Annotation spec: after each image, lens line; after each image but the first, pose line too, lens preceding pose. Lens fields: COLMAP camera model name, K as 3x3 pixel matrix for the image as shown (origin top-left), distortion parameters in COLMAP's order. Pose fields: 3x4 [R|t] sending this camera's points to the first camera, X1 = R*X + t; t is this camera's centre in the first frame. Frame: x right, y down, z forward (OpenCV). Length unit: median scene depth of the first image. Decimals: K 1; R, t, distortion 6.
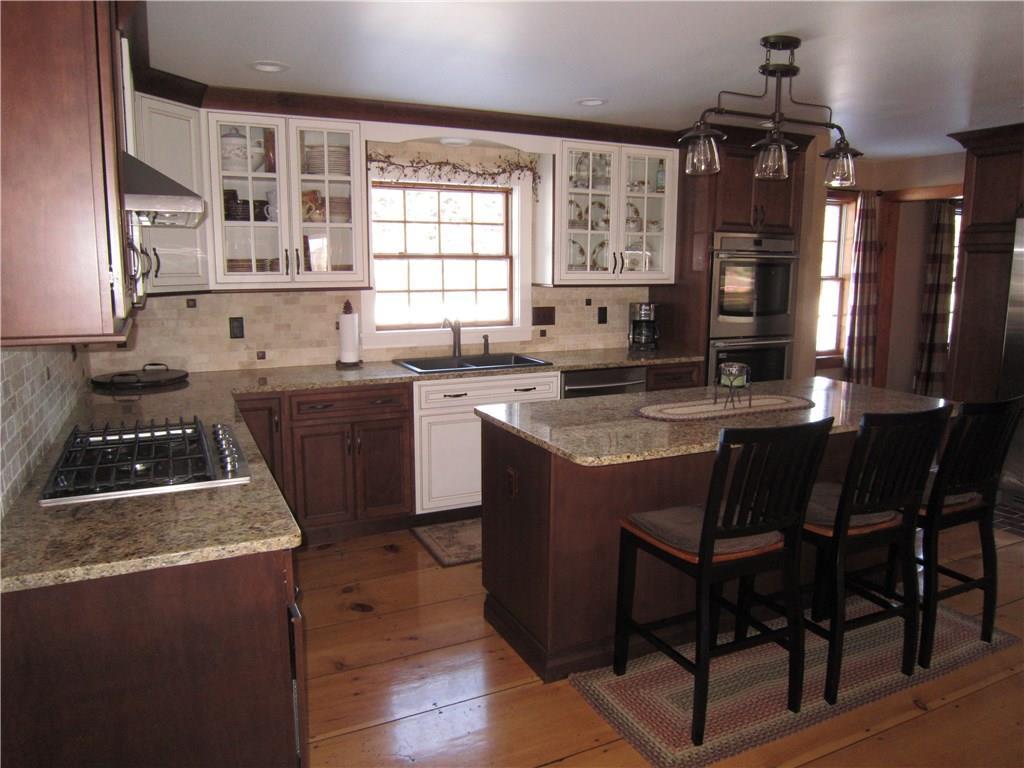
lens RADIAL K [[730.6, 0, 515.2], [0, 730.6, 382.3], [0, 0, 1]] dist [-0.054592, 0.011892]
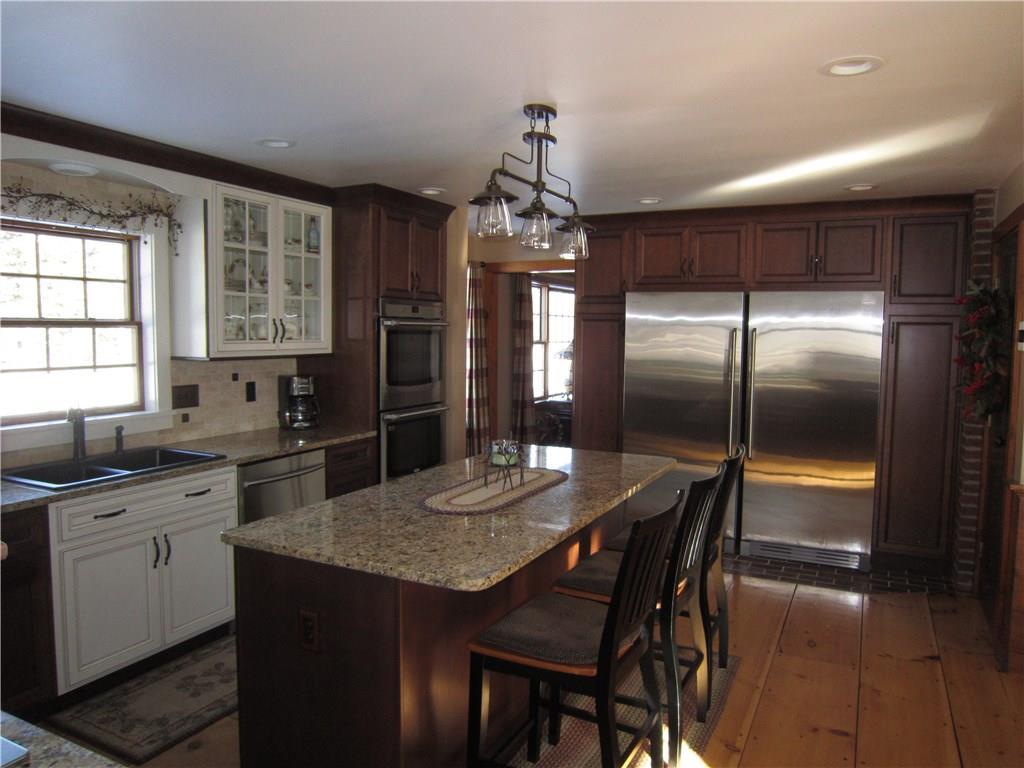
lens RADIAL K [[730.6, 0, 512.3], [0, 730.6, 382.4], [0, 0, 1]] dist [-0.054592, 0.011892]
pose [[0.789525, -0.040855, 0.612357, -0.169733], [0.092589, 0.994291, -0.053039, -0.032044], [-0.606694, 0.098573, 0.788800, 0.160873]]
